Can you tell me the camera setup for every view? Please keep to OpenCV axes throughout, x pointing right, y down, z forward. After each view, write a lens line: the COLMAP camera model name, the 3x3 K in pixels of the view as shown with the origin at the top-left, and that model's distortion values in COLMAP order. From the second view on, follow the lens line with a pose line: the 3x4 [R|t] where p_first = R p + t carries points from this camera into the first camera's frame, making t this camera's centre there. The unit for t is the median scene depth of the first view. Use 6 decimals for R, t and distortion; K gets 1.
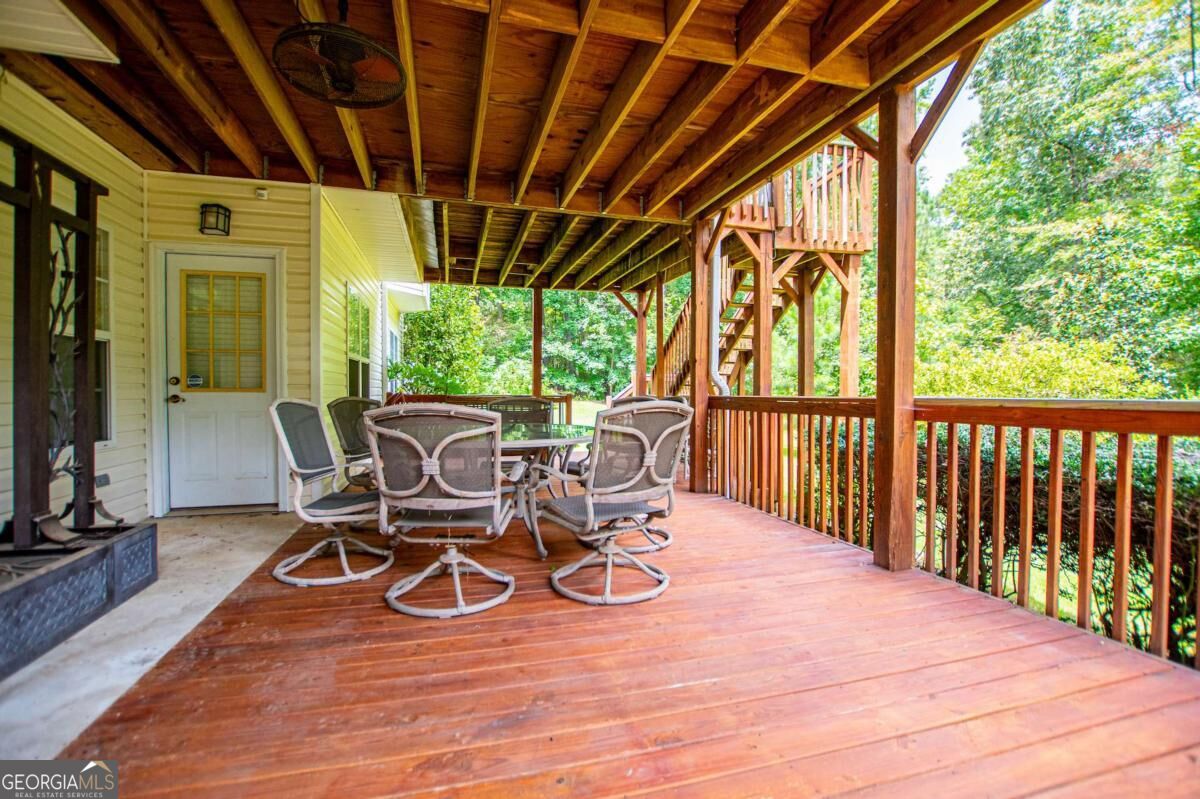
lens RADIAL K [[540.3, 0, 608.7], [0, 540.3, 399.0], [0, 0, 1]] dist [-0.026868, 0.001181]
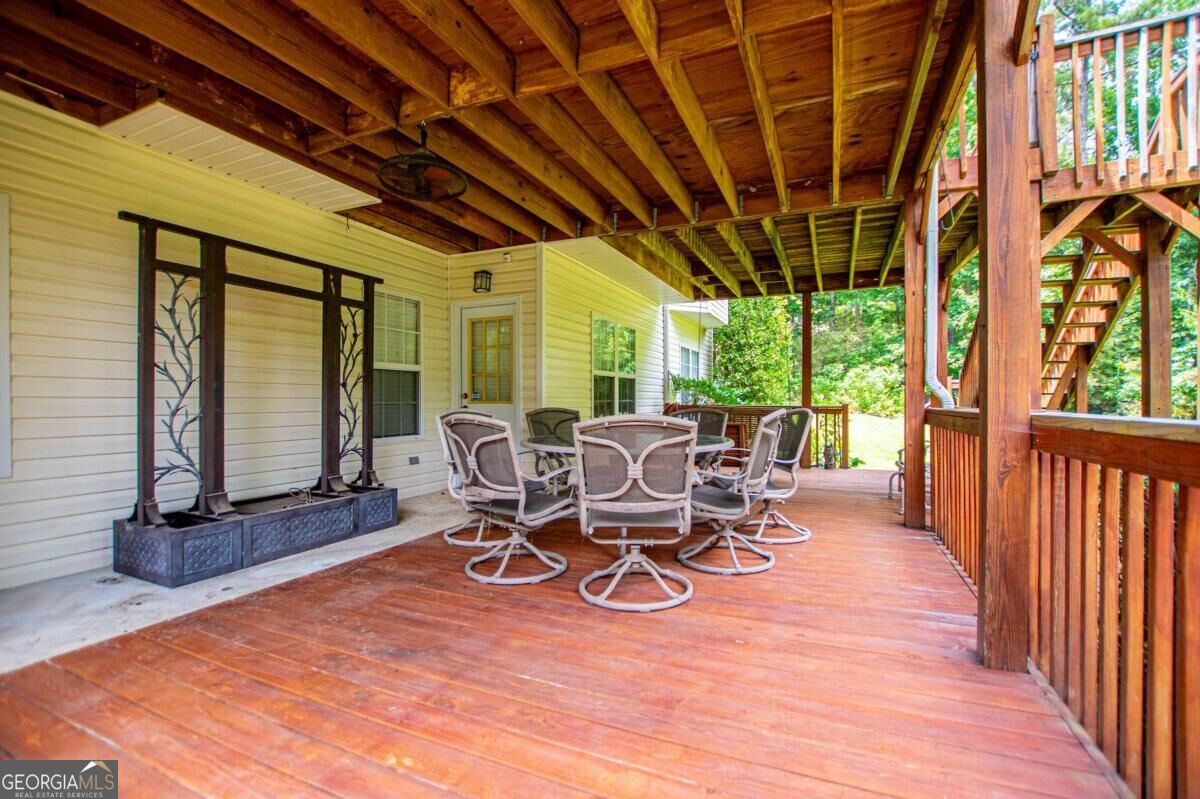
lens RADIAL K [[540.3, 0, 608.7], [0, 540.3, 399.0], [0, 0, 1]] dist [-0.026868, 0.001181]
pose [[0.767237, -0.005116, -0.641343, 0.618022], [-0.006056, 0.999866, -0.015222, -0.008359], [0.641335, 0.015563, 0.767103, 0.172031]]
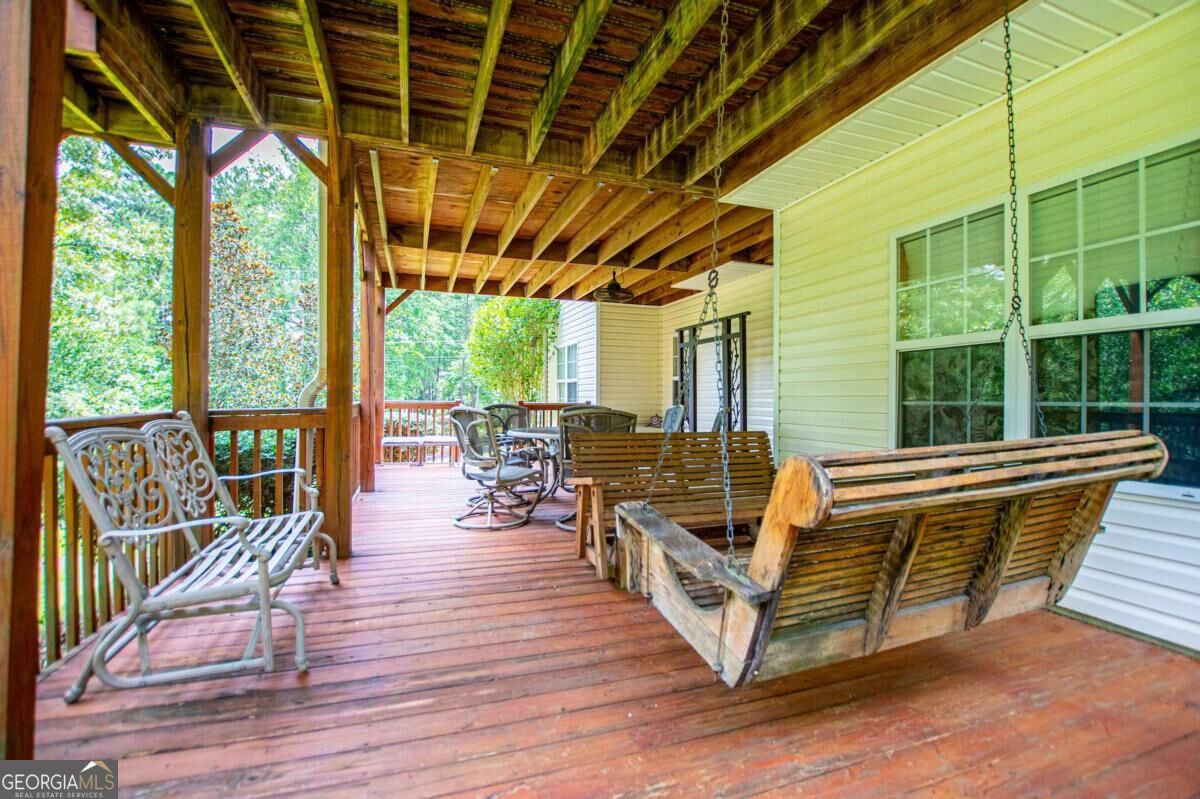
lens RADIAL K [[540.3, 0, 608.7], [0, 540.3, 399.0], [0, 0, 1]] dist [-0.026868, 0.001181]
pose [[-0.997960, -0.003396, -0.063748, -0.209308], [-0.004412, 0.999865, 0.015805, -0.057454], [0.063686, 0.016054, -0.997841, 3.132449]]
